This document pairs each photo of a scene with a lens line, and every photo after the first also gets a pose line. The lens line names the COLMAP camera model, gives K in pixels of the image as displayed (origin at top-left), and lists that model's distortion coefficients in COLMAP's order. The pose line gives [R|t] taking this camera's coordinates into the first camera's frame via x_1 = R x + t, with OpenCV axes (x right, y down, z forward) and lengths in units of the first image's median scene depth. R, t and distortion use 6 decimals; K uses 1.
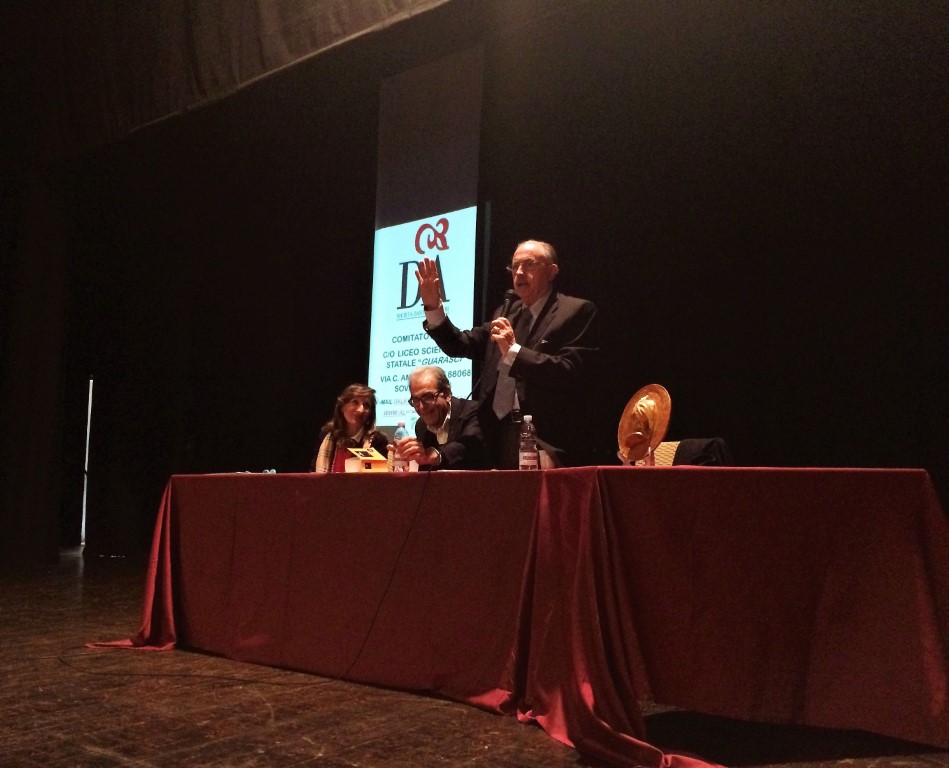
lens RADIAL K [[848.6, 0, 475.3], [0, 848.6, 390.4], [0, 0, 1]] dist [0.010967, 0.000838]
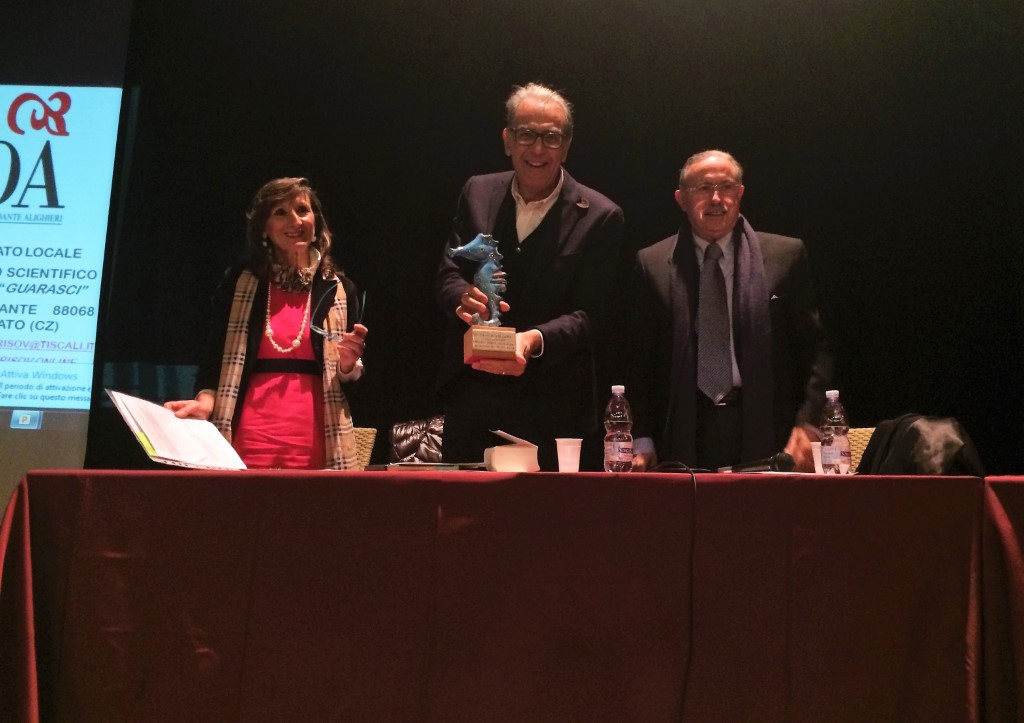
lens RADIAL K [[875.9, 0, 512.7], [0, 875.9, 350.8], [0, 0, 1]] dist [-0.043905, 0.007883]
pose [[0.763988, 0.102604, 0.637020, -0.187859], [-0.088850, 0.994600, -0.053640, 0.018172], [-0.639083, -0.015619, 0.768979, 0.199403]]
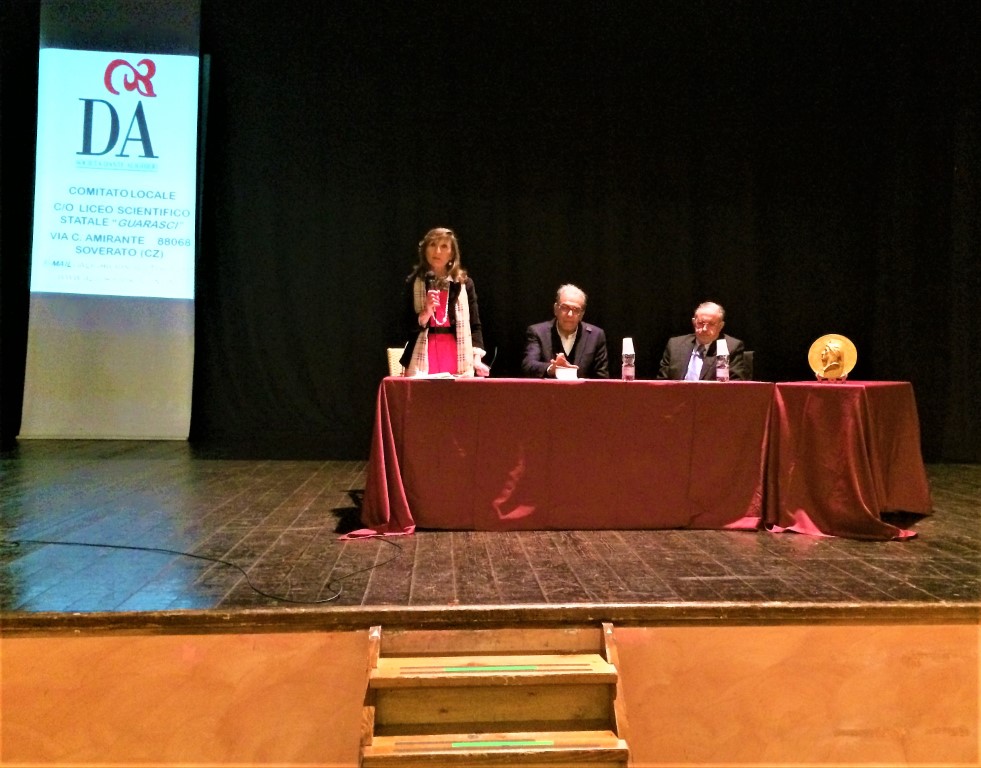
lens RADIAL K [[885.5, 0, 520.1], [0, 885.5, 384.3], [0, 0, 1]] dist [0.011405, -0.012489]
pose [[0.719542, -0.004688, 0.694433, -0.397928], [-0.100261, 0.988799, 0.110561, -0.011292], [-0.687173, -0.149178, 0.711013, 0.038019]]
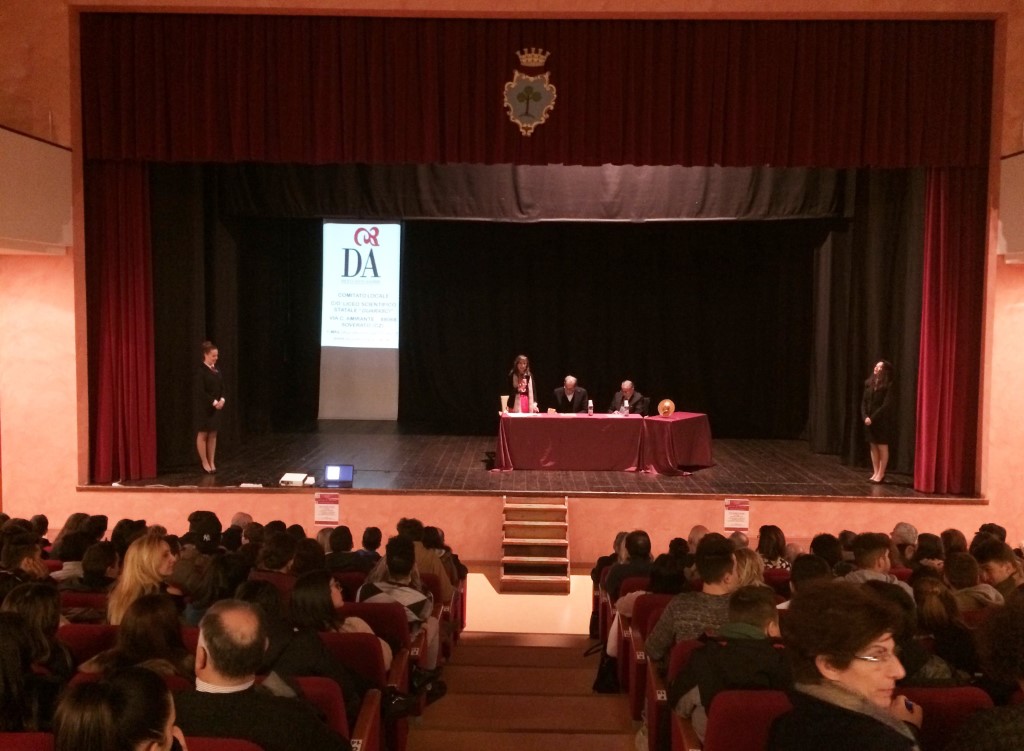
lens RADIAL K [[869.1, 0, 509.8], [0, 869.1, 375.8], [0, 0, 1]] dist [-0.011233, -0.000360]
pose [[0.789669, -0.045622, 0.611835, -0.912950], [-0.088054, 0.978480, 0.186609, -0.260032], [-0.607182, -0.201234, 0.768658, -0.579108]]
